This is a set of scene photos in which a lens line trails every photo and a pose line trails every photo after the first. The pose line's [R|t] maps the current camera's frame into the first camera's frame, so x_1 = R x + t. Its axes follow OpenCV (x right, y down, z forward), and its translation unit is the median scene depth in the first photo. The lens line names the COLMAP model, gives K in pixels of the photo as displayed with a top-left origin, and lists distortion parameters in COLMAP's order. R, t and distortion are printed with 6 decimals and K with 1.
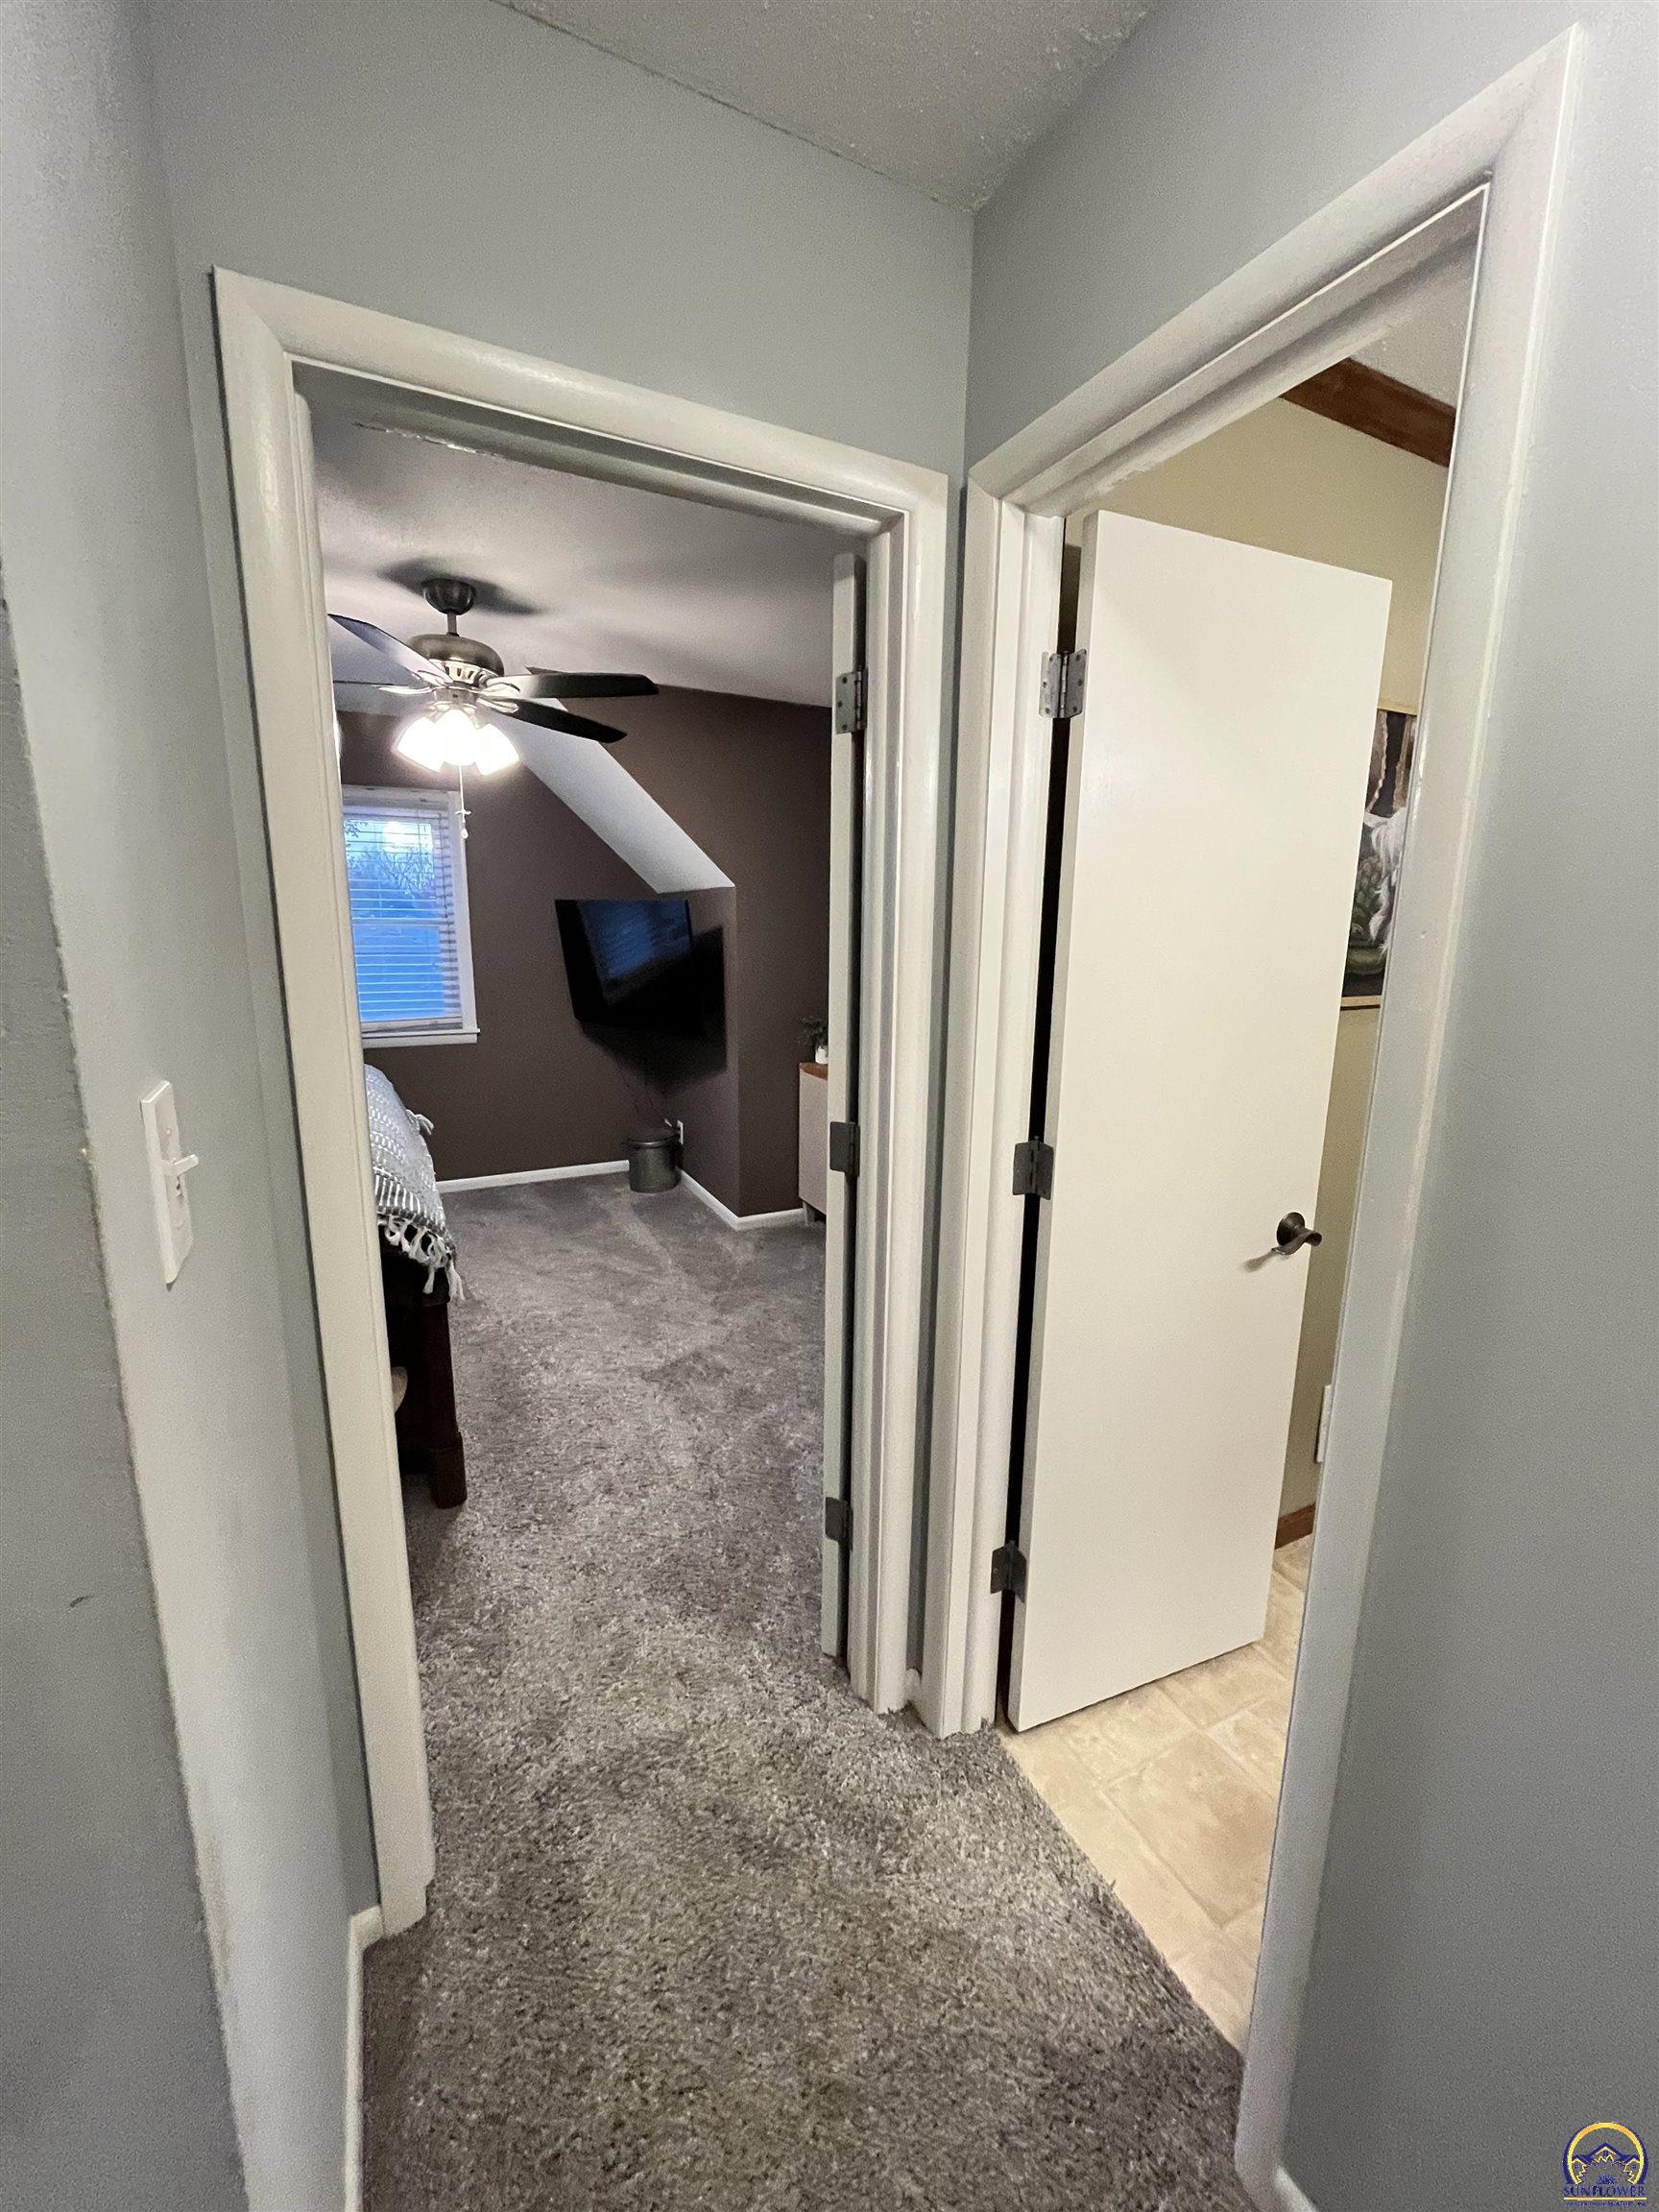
lens RADIAL K [[890.1, 0, 830.9], [0, 890.1, 1101.6], [0, 0, 1]] dist [-0.002392, -0.000184]
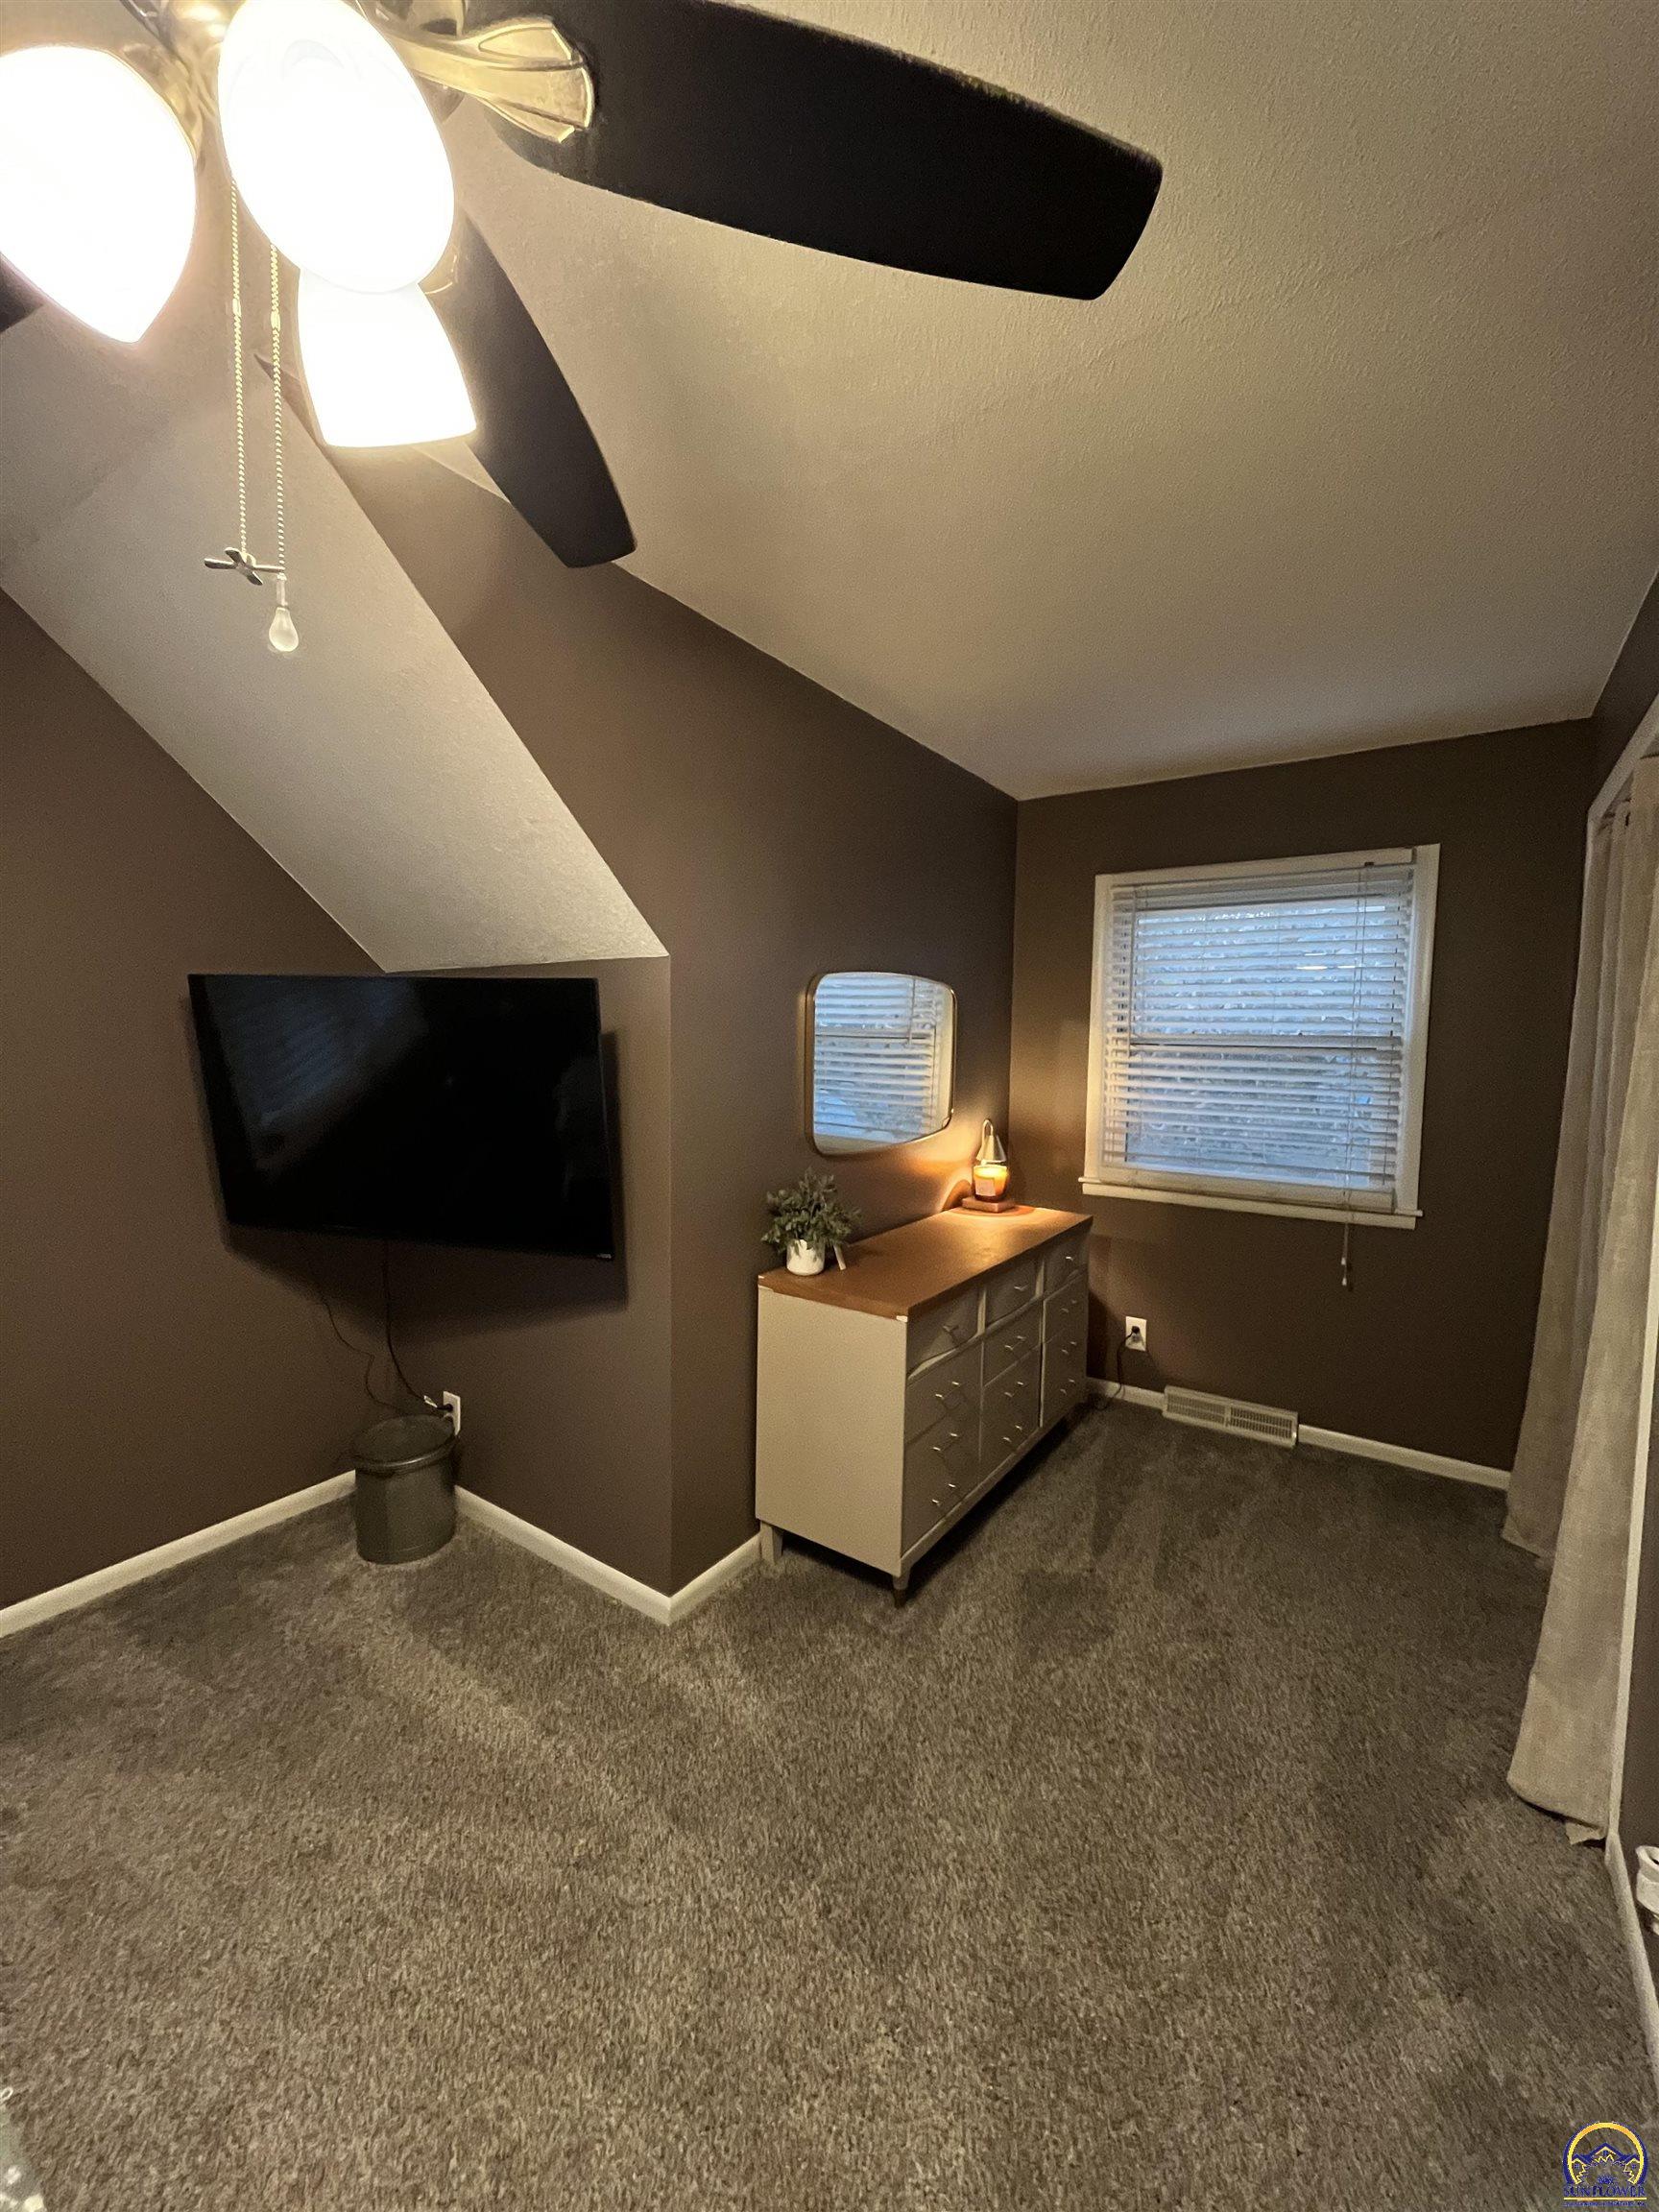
lens RADIAL K [[890.1, 0, 834.0], [0, 890.1, 1095.9], [0, 0, 1]] dist [-0.002392, -0.000184]
pose [[0.876880, -0.030175, 0.479761, -0.249191], [0.089894, 0.990715, -0.101991, -0.089771], [-0.472229, 0.132562, 0.871451, 0.463345]]
